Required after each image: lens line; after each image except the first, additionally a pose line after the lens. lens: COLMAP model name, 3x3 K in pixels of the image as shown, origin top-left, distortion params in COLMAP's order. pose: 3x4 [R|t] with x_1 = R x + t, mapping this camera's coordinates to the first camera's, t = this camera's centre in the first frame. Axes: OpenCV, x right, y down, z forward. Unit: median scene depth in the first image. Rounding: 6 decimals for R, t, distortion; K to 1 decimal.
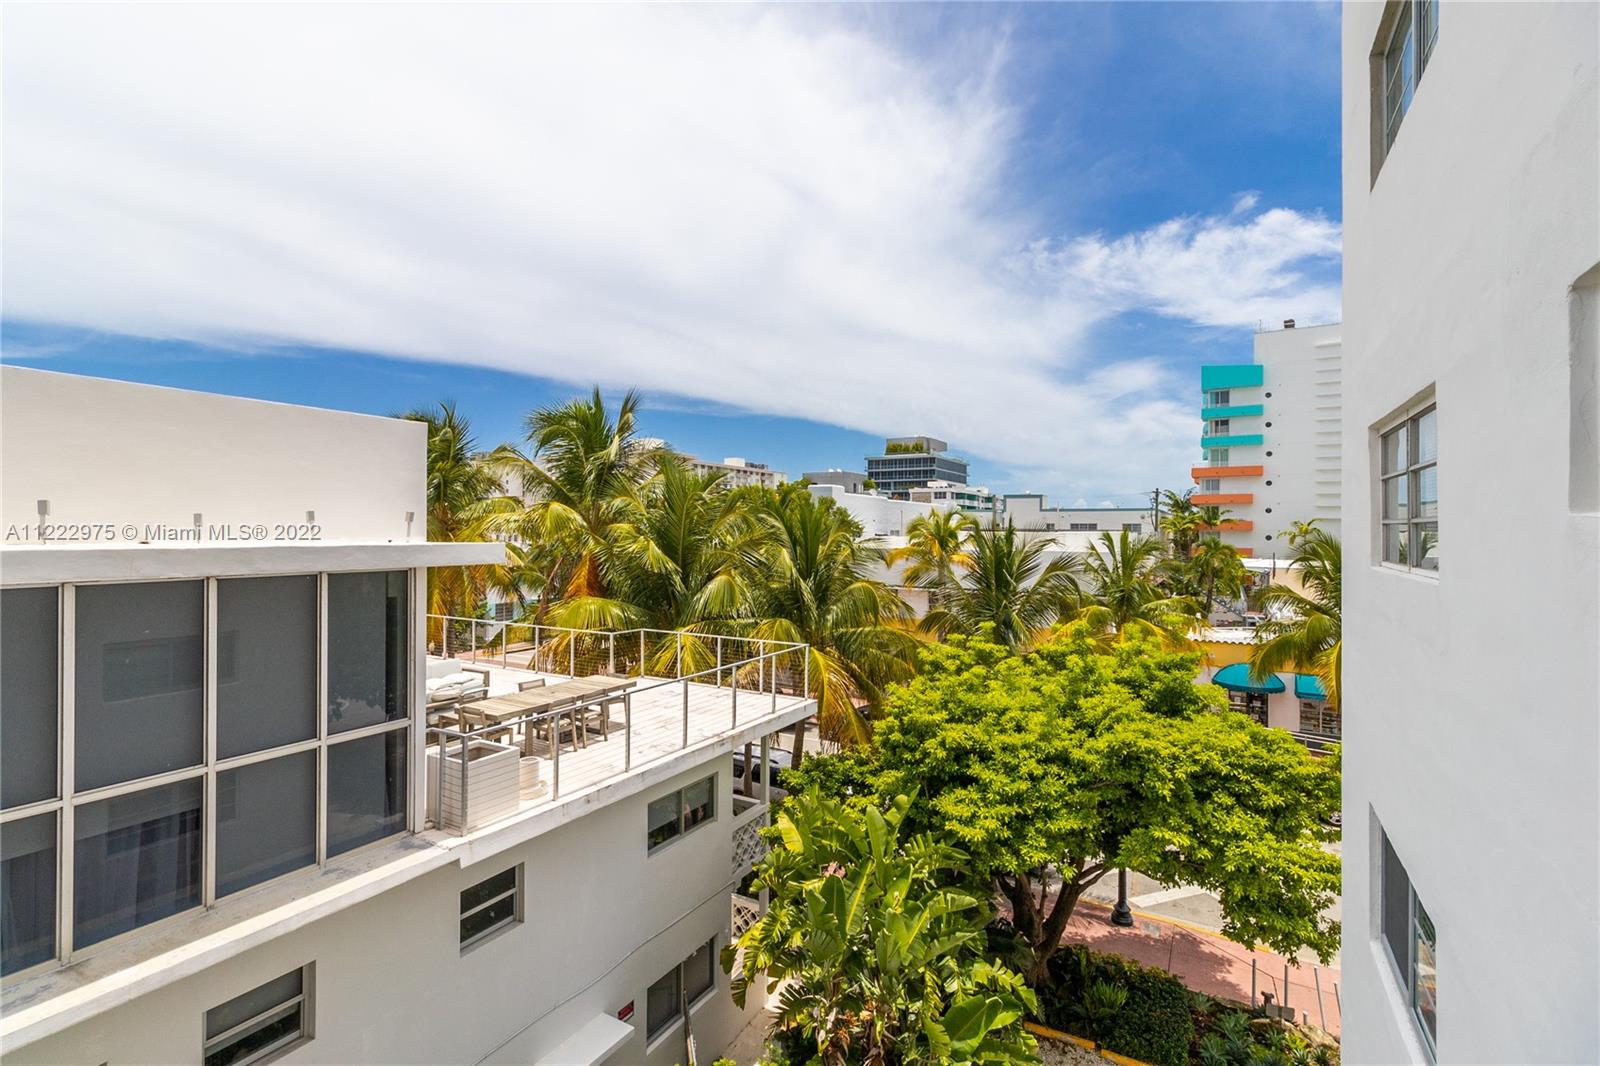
lens RADIAL K [[728.9, 0, 800.8], [0, 728.9, 521.9], [0, 0, 1]] dist [0.009832, -0.001574]
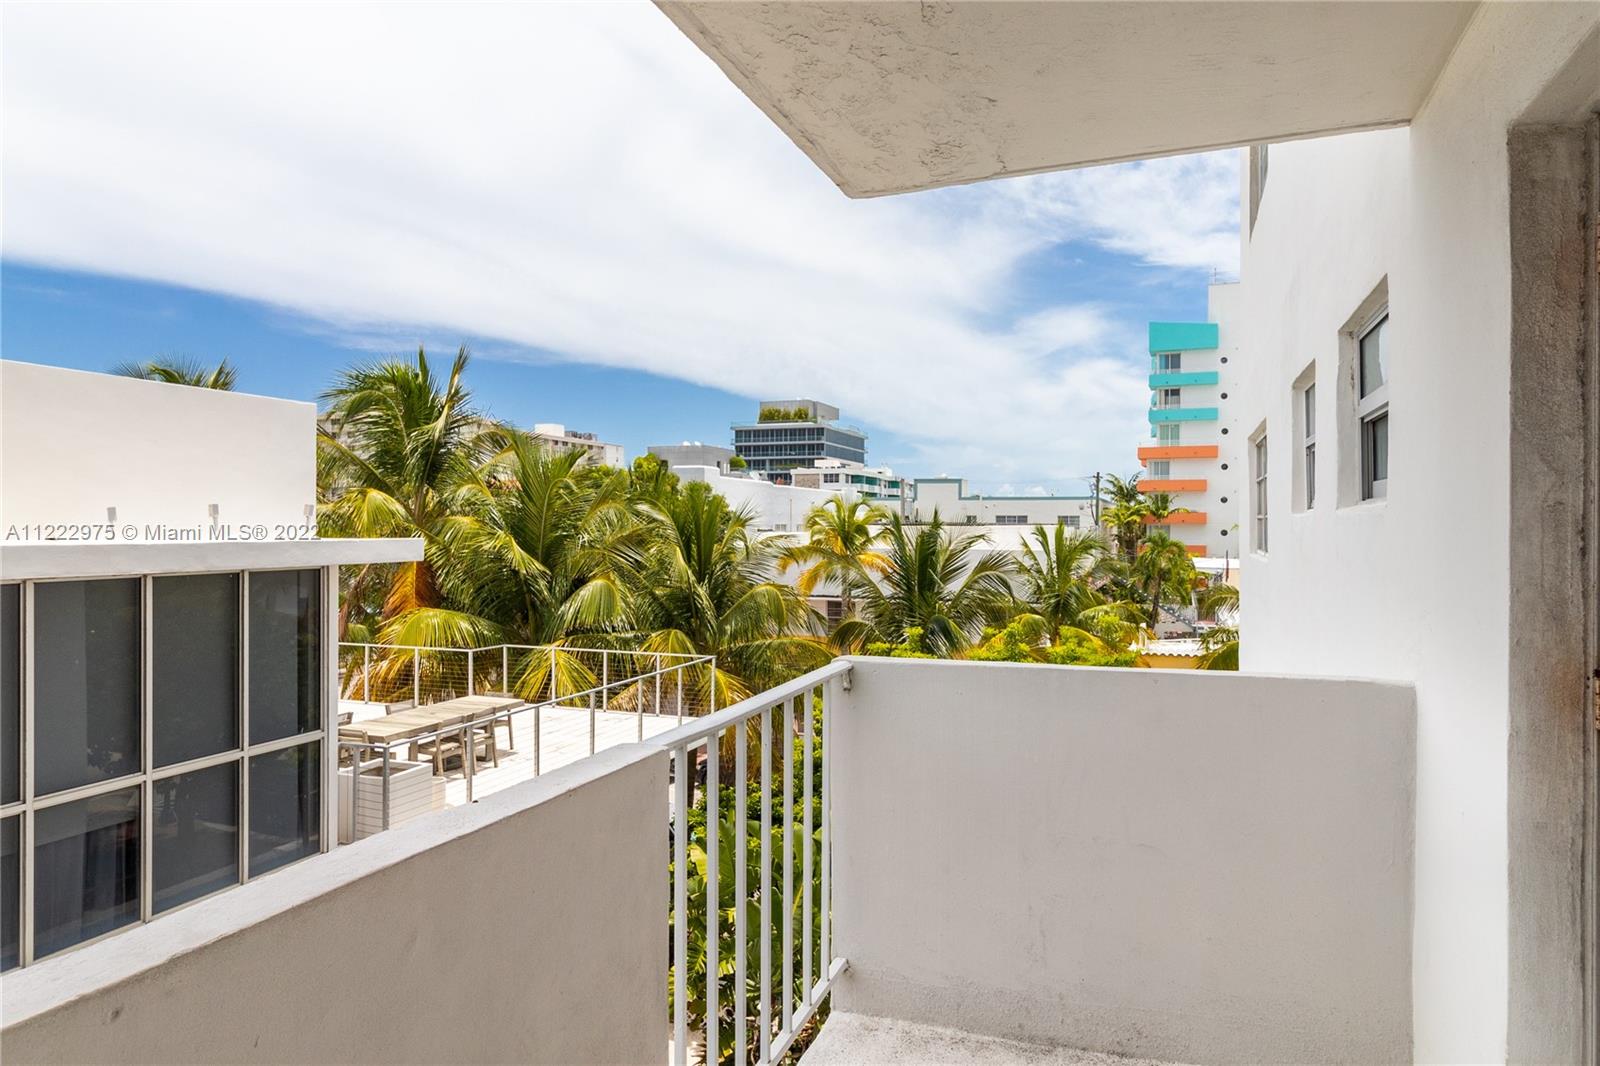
lens RADIAL K [[1007.3, 0, 799.8], [0, 1007.3, 532.9], [0, 0, 1]] dist [0.004960, -0.000054]
pose [[0.986454, -0.002936, 0.164013, -0.058238], [-0.000339, 0.999801, 0.019934, -0.001455], [-0.164039, -0.019719, 0.986257, -0.129522]]
